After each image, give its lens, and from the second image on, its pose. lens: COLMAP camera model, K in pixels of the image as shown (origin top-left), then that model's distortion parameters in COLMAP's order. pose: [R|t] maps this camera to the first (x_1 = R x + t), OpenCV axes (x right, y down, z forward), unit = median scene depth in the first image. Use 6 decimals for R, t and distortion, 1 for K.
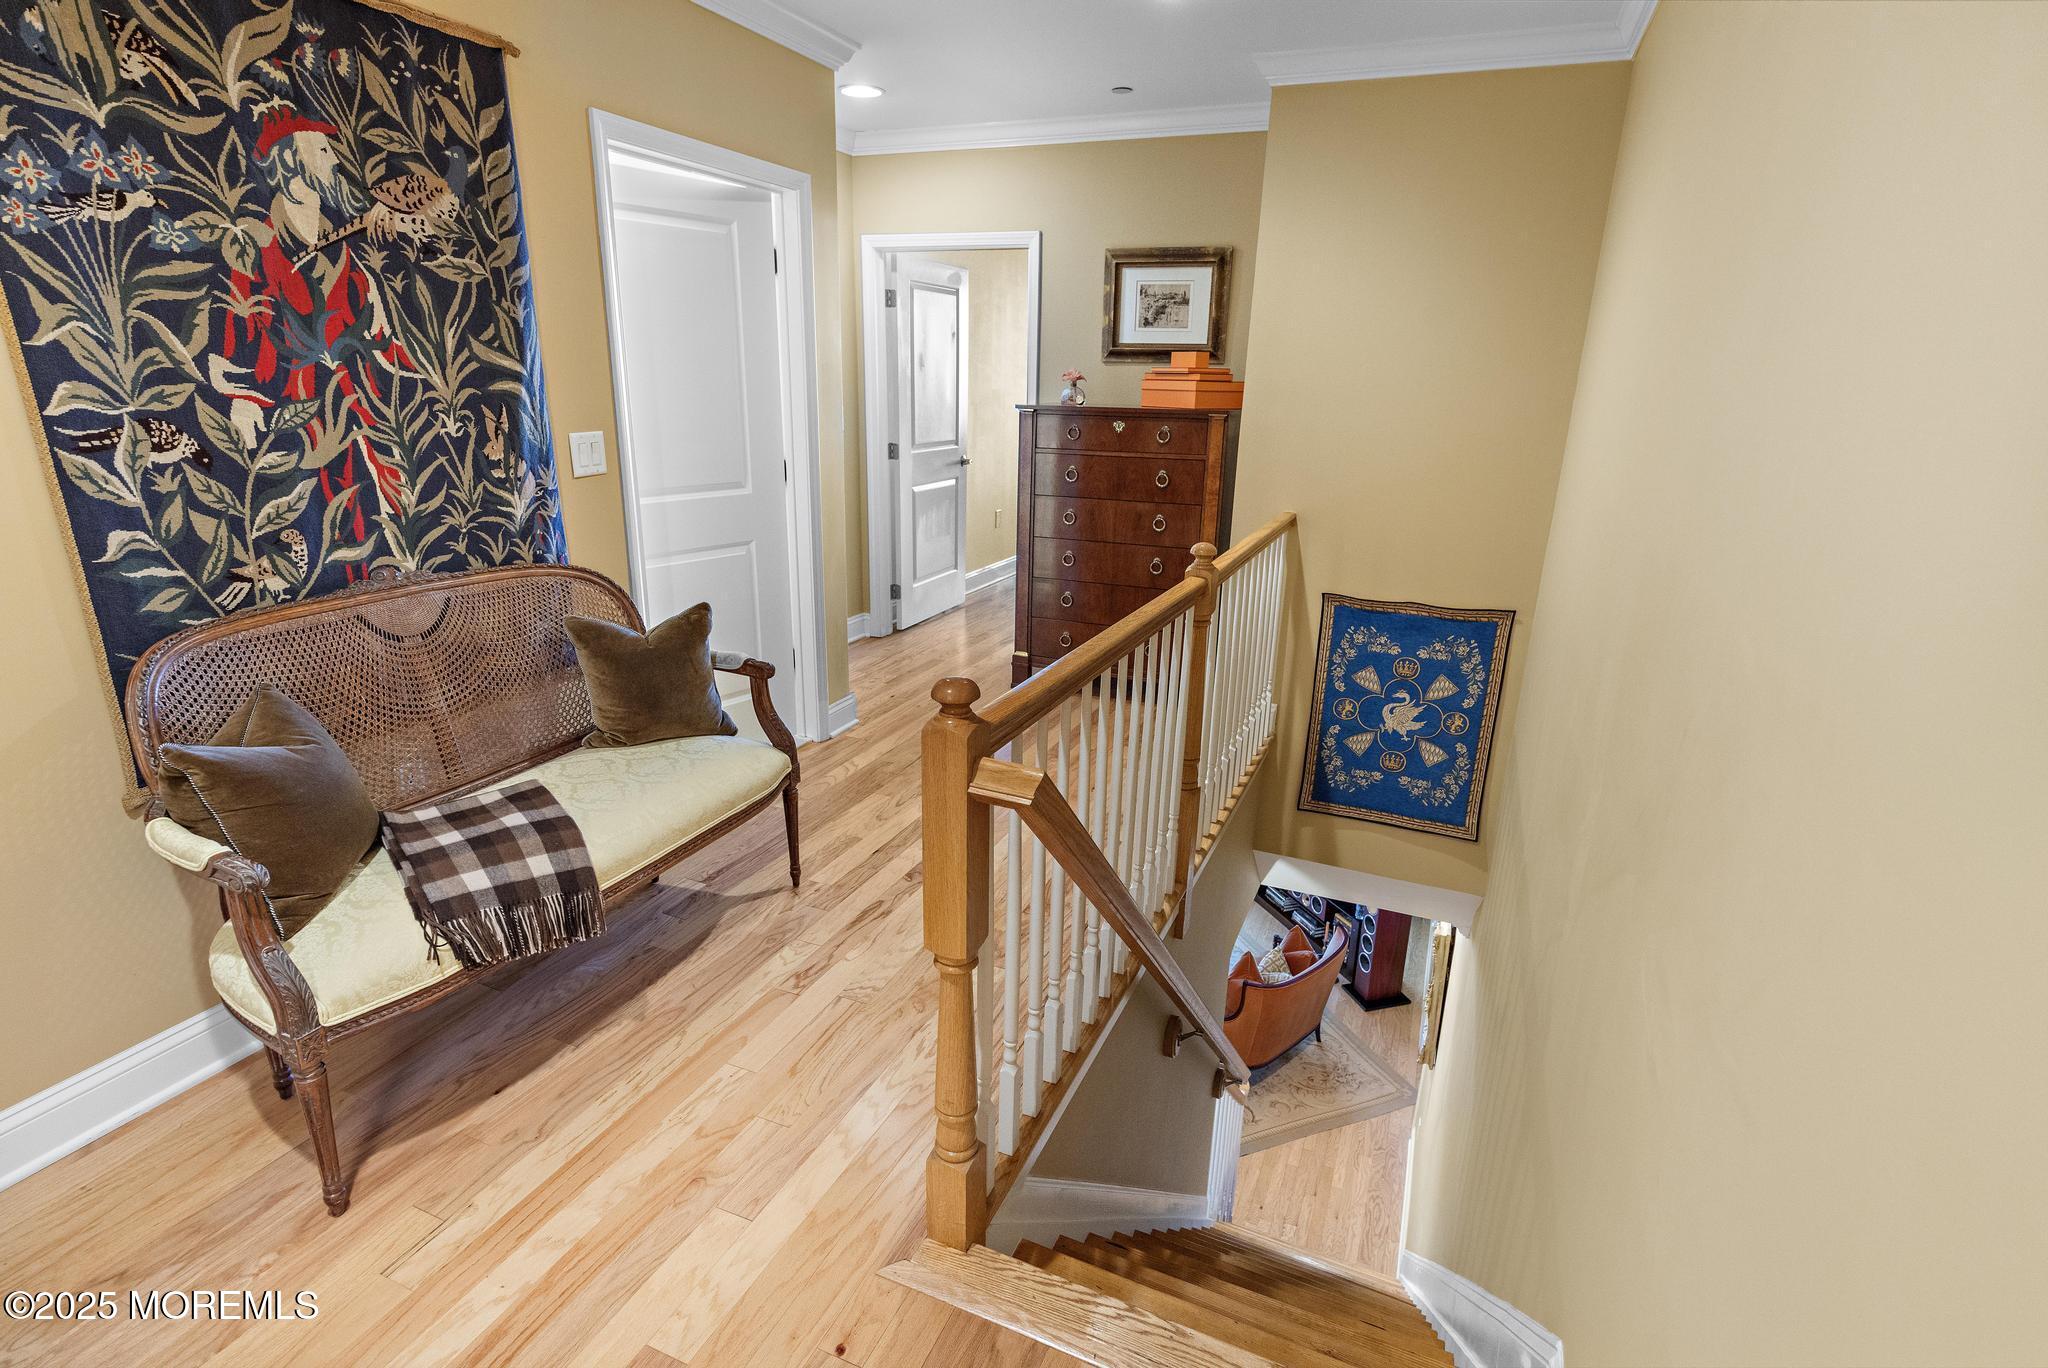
lens RADIAL K [[1017.0, 0, 1022.0], [0, 1017.0, 690.8], [0, 0, 1]] dist [0.005371, -0.000029]
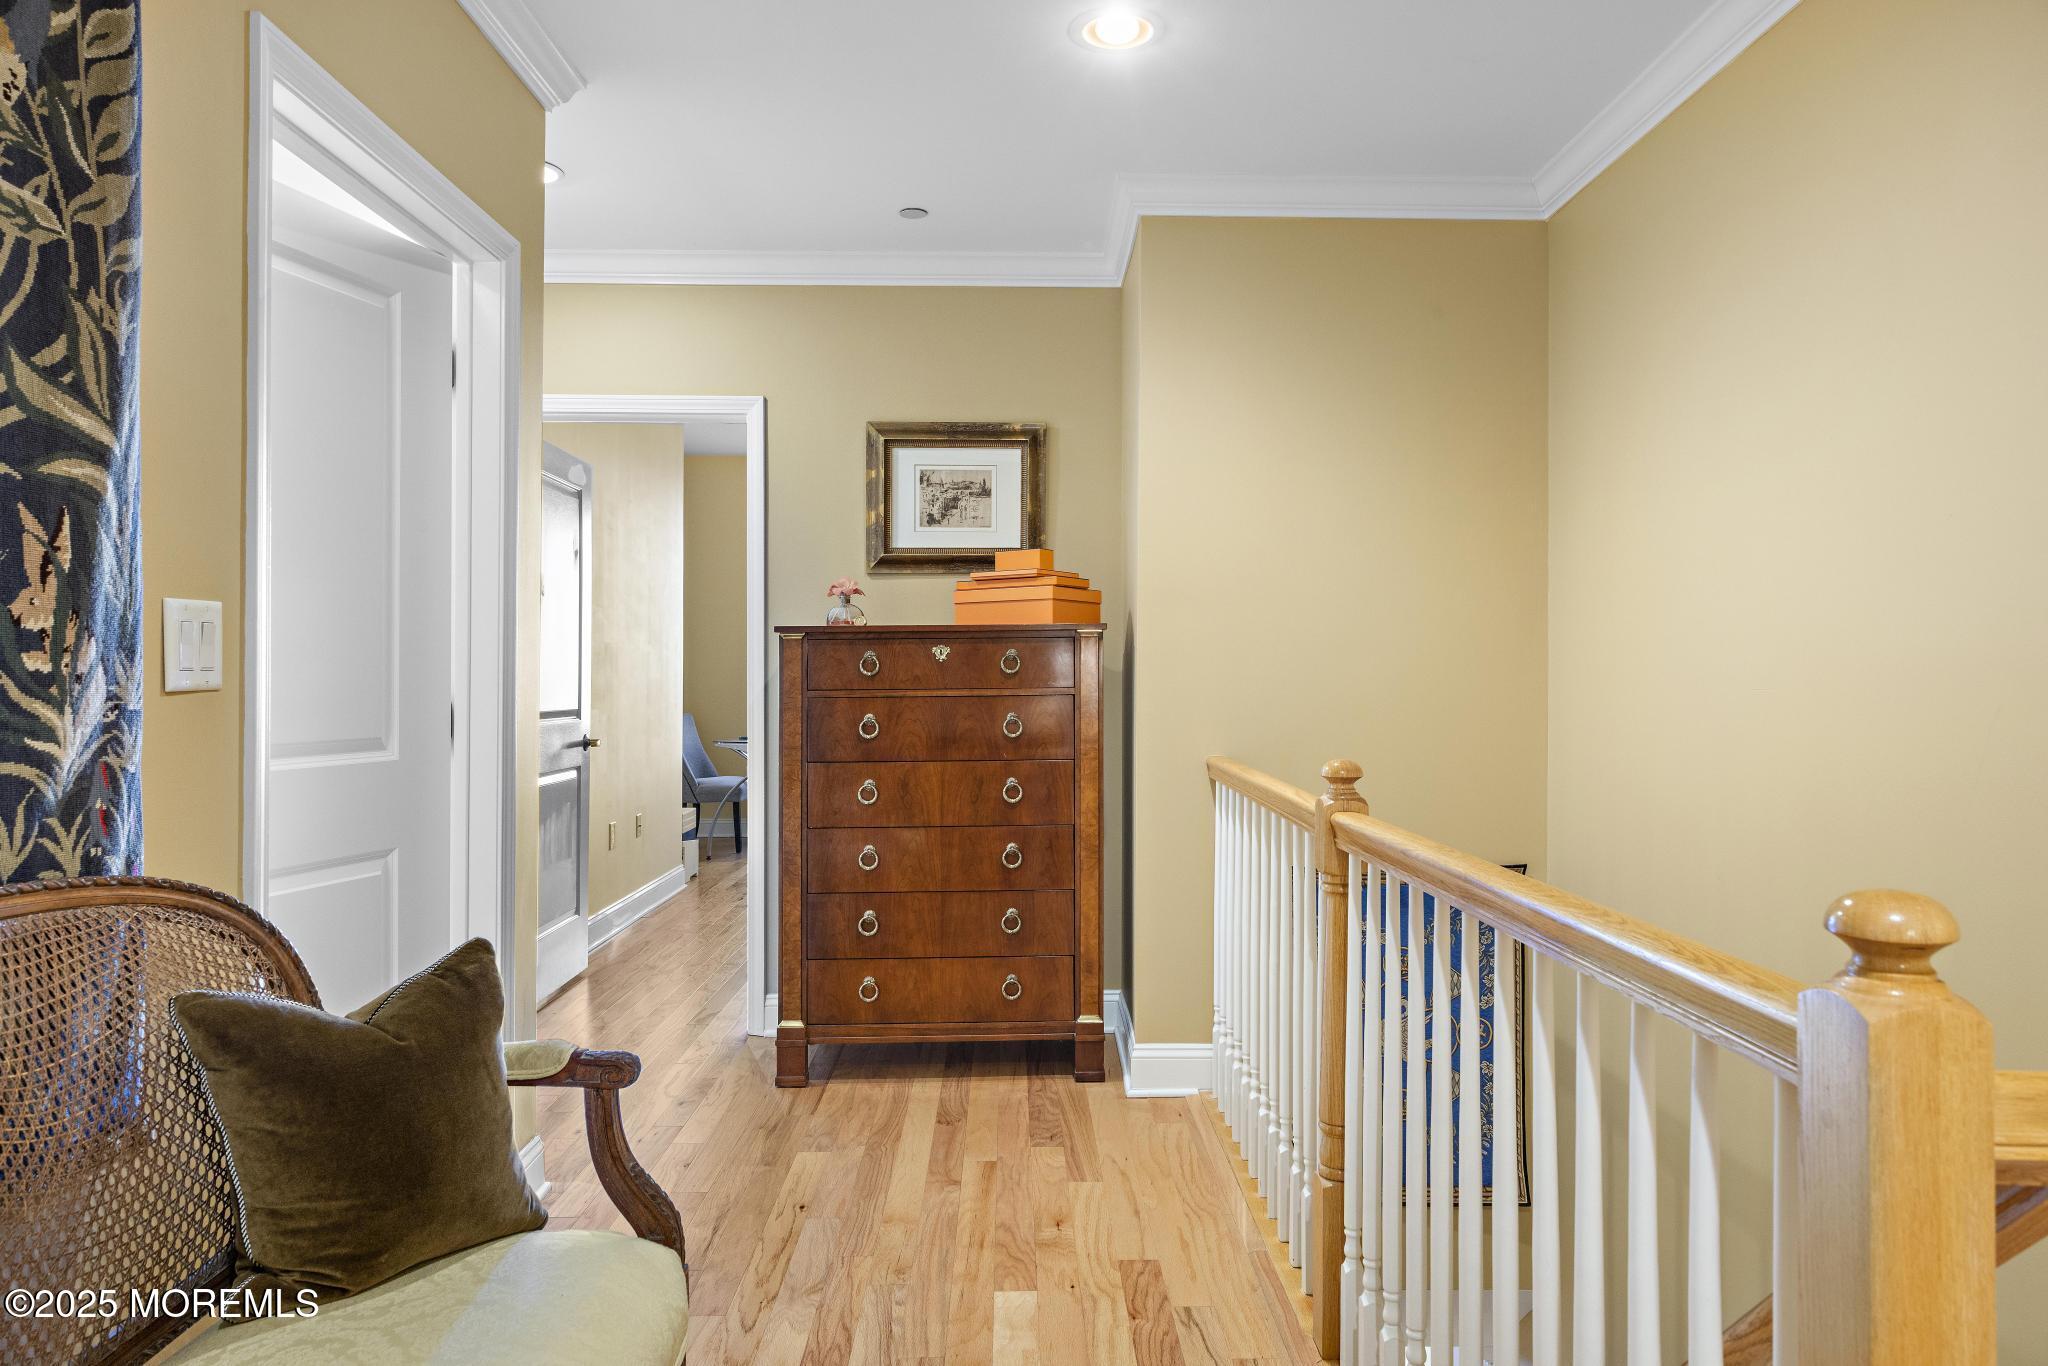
lens RADIAL K [[1339.3, 0, 1025.1], [0, 1339.3, 675.8], [0, 0, 1]] dist [0.001383, 0.006124]
pose [[0.909644, -0.021433, 0.414835, -0.339116], [0.144983, 0.952245, -0.268717, 0.000698], [-0.389265, 0.304581, 0.869312, 0.327434]]
